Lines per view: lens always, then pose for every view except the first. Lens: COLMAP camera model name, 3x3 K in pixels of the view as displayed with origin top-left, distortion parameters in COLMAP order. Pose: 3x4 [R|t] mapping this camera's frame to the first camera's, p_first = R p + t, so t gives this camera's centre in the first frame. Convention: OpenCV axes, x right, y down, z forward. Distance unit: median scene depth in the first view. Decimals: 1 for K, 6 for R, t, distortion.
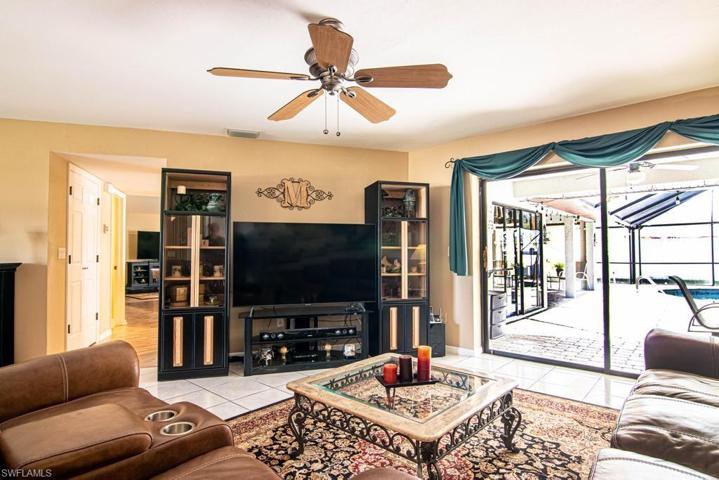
lens RADIAL K [[363.8, 0, 358.0], [0, 363.8, 242.3], [0, 0, 1]] dist [-0.012532, -0.000704]
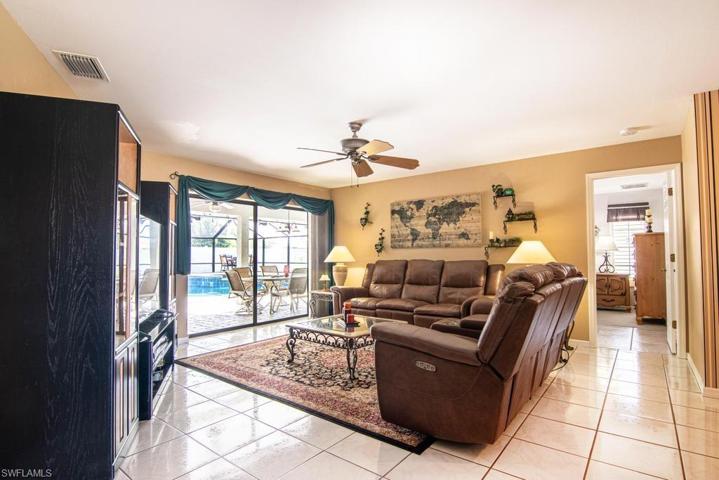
lens RADIAL K [[363.8, 0, 358.0], [0, 363.8, 242.3], [0, 0, 1]] dist [-0.012532, -0.000704]
pose [[-0.065702, 0.035702, 0.997200, -1.047676], [-0.009746, 0.999289, -0.036418, 0.023526], [-0.997792, -0.012111, -0.065308, 0.608927]]
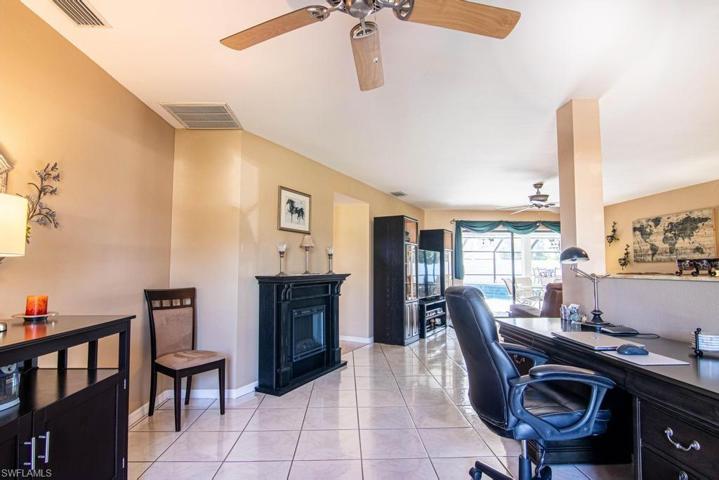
lens RADIAL K [[363.8, 0, 358.0], [0, 363.8, 242.3], [0, 0, 1]] dist [-0.012532, -0.000704]
pose [[0.719844, 0.049413, 0.692374, -1.680610], [-0.010194, 0.998108, -0.060635, 0.011969], [-0.694061, 0.036590, 0.718986, -0.018575]]
